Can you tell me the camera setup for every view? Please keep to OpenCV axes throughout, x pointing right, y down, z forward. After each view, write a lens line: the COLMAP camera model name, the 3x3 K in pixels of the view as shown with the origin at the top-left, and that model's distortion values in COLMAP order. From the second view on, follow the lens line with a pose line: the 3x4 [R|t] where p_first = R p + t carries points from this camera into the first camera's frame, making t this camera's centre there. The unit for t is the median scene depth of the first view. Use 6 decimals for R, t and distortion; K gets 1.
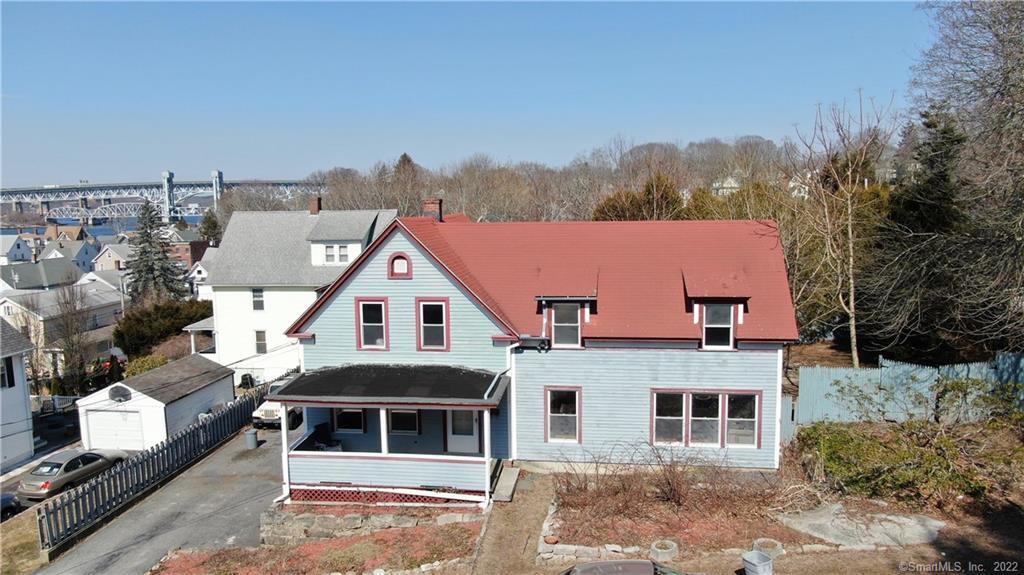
lens RADIAL K [[738.3, 0, 512.9], [0, 738.3, 291.2], [0, 0, 1]] dist [-0.017835, 0.008054]
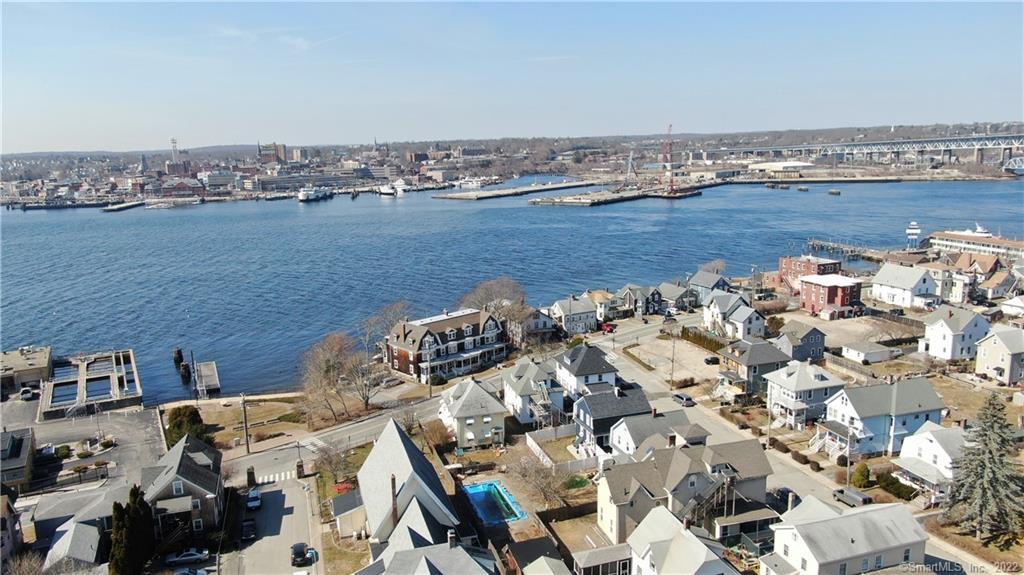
lens RADIAL K [[738.3, 0, 515.7], [0, 738.3, 286.7], [0, 0, 1]] dist [-0.017835, 0.008054]
pose [[0.400727, 0.189921, -0.896297, 0.093248], [-0.096844, 0.981579, 0.164693, -1.459614], [0.911065, 0.020804, 0.411738, 0.598869]]
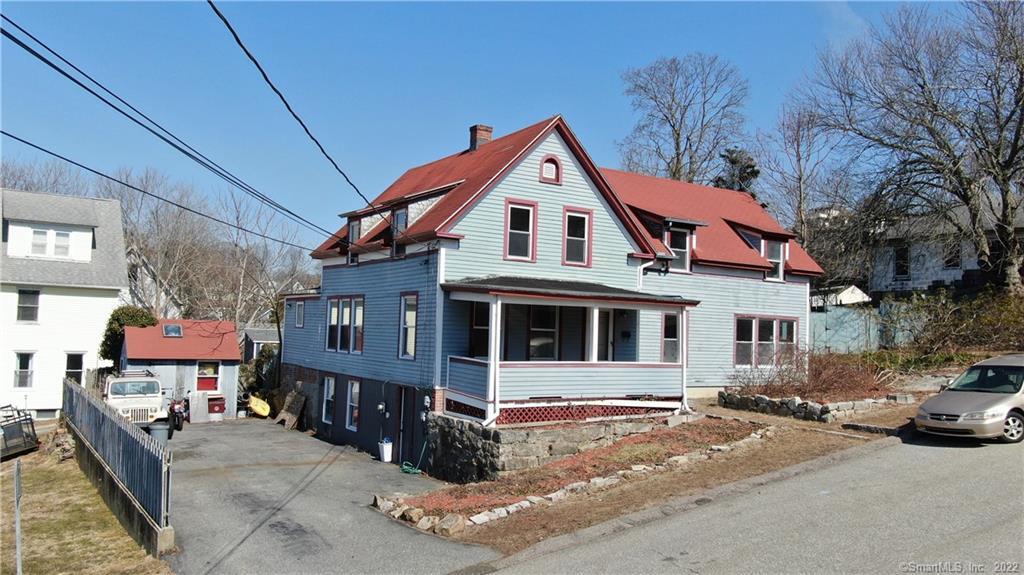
lens RADIAL K [[801.3, 0, 512.6], [0, 801.3, 291.3], [0, 0, 1]] dist [-0.005086, -0.000119]
pose [[0.758306, 0.073866, 0.647701, -0.819573], [0.035968, 0.987306, -0.154706, 0.265554], [-0.650906, 0.140611, 0.746023, 0.314091]]
